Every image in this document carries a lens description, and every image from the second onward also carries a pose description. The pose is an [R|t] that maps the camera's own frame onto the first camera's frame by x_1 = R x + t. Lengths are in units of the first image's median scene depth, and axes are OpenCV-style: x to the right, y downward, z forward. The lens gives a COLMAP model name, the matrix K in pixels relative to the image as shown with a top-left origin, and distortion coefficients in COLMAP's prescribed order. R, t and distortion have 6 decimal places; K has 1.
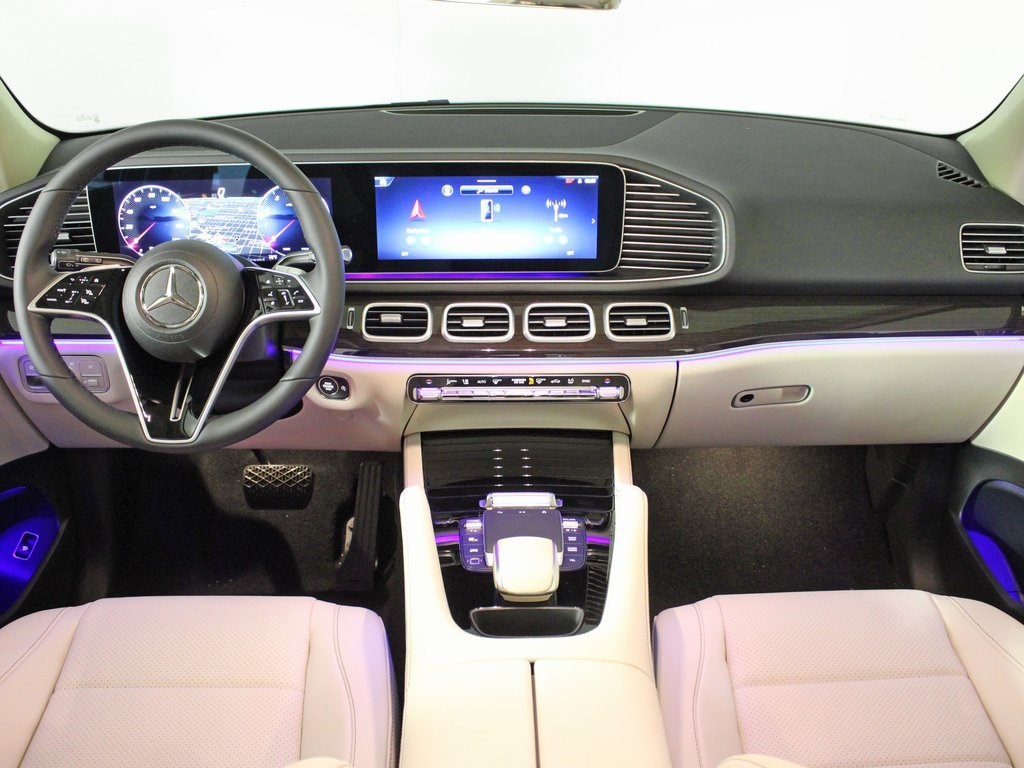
lens RADIAL K [[994.3, 0, 512.5], [0, 994.3, 374.8], [0, 0, 1]] dist [-0.114627, 0.000000]
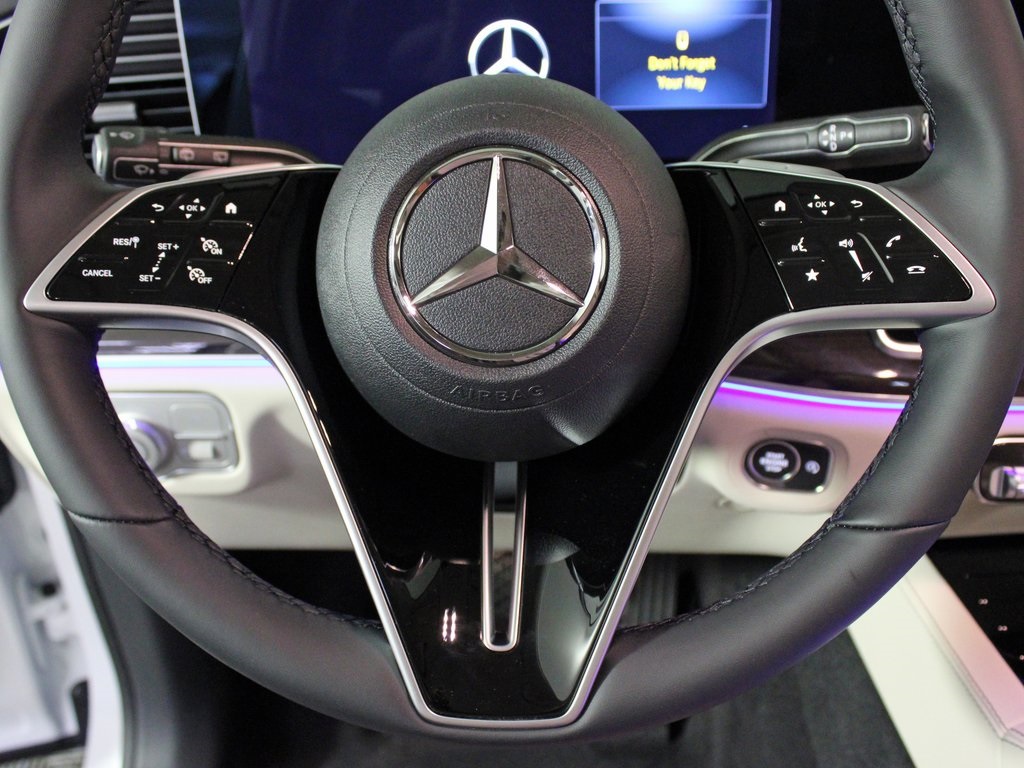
lens RADIAL K [[994.3, 0, 501.6], [0, 994.3, 384.4], [0, 0, 1]] dist [-0.114627, 0.000000]
pose [[0.997946, -0.008667, -0.063467, -0.277071], [0.013470, 0.997043, 0.075660, -0.054330], [0.062624, -0.076359, 0.995112, 0.588839]]
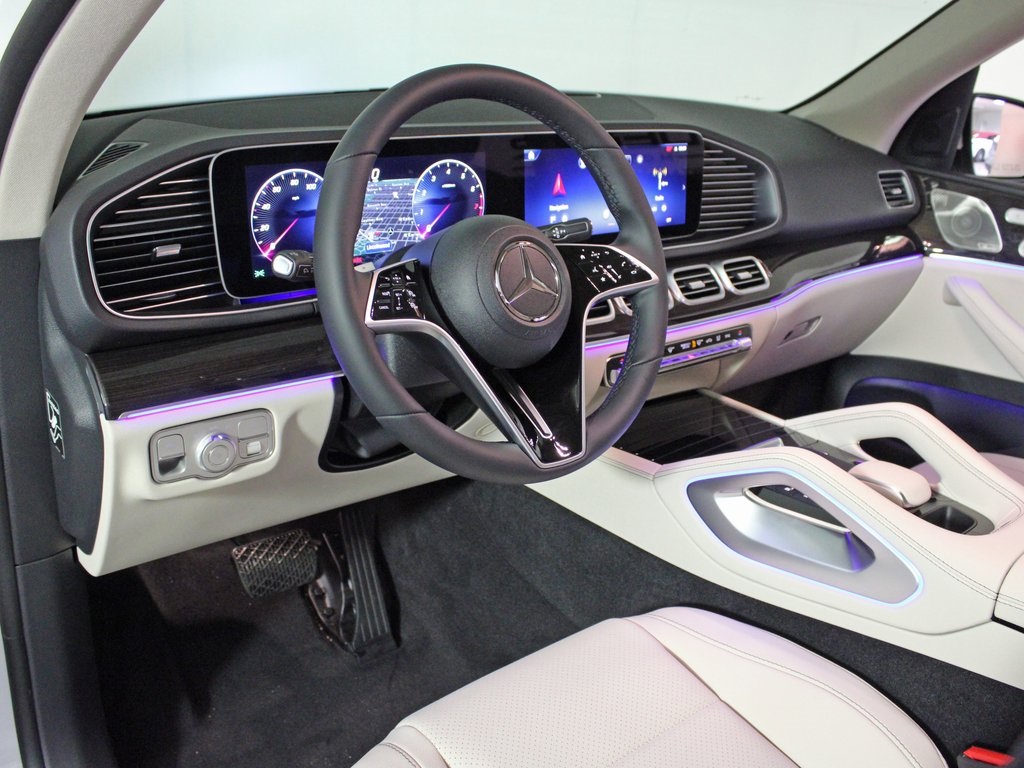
lens RADIAL K [[994.3, 0, 514.5], [0, 994.3, 388.3], [0, 0, 1]] dist [-0.114627, 0.000000]
pose [[0.765934, -0.181527, 0.616760, -0.738911], [0.203905, 0.978374, 0.034736, -0.021484], [-0.609728, 0.099155, 0.786384, 0.320588]]
